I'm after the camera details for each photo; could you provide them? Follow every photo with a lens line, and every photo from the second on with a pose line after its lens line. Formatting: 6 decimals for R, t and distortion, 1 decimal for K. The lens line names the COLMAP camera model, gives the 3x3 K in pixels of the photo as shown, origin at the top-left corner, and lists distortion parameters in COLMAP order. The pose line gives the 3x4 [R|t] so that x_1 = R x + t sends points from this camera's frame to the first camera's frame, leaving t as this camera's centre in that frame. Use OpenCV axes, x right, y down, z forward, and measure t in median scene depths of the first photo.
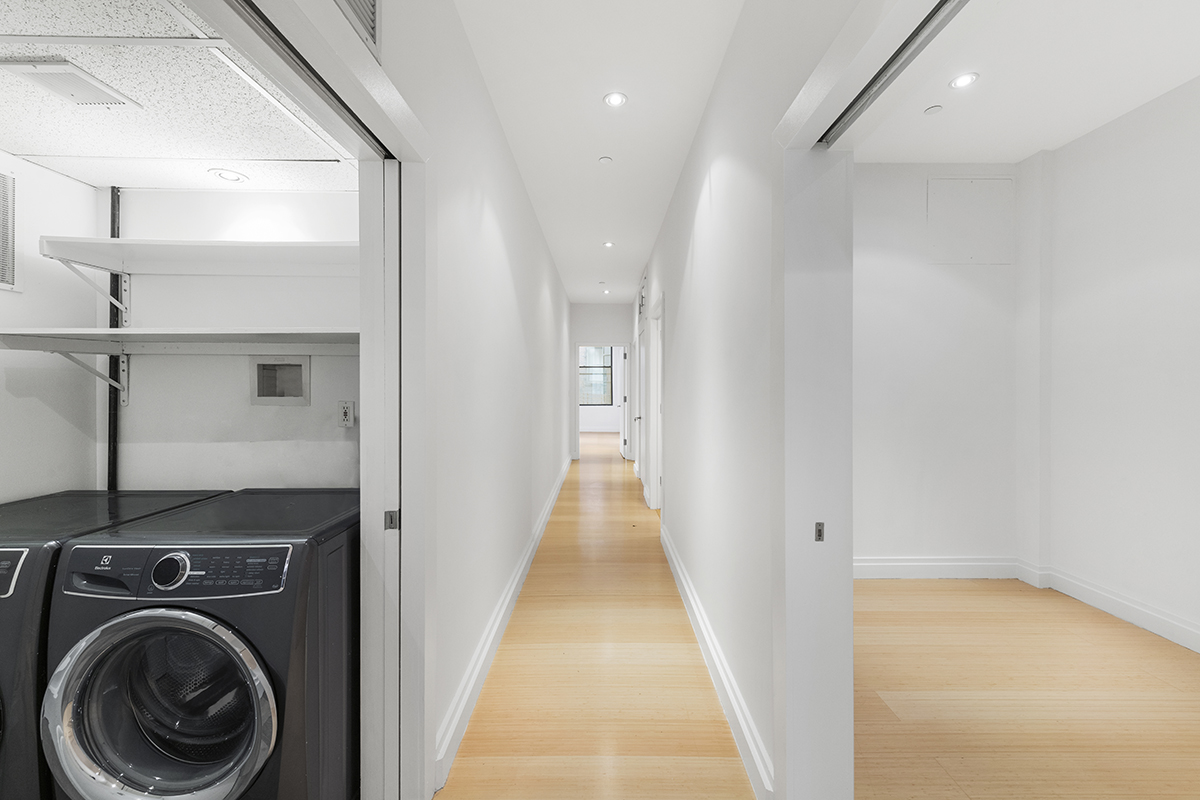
lens RADIAL K [[467.7, 0, 603.2], [0, 467.7, 392.0], [0, 0, 1]] dist [0.013020, 0.000072]
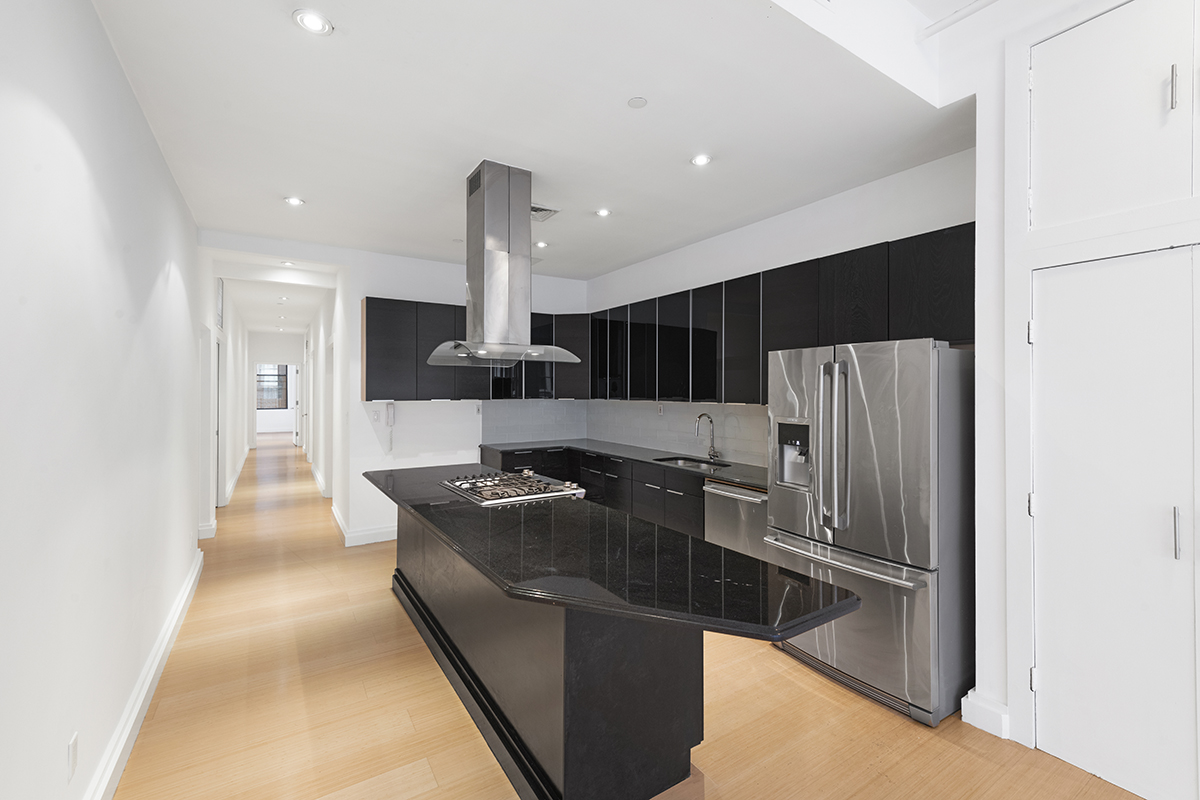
lens RADIAL K [[508.2, 0, 598.6], [0, 508.2, 397.1], [0, 0, 1]] dist [-0.002104, -0.000078]
pose [[0.843756, 0.000775, 0.536727, -0.006797], [-0.000226, 0.999999, -0.001089, 0.000103], [-0.536727, 0.000797, 0.843755, -0.685692]]
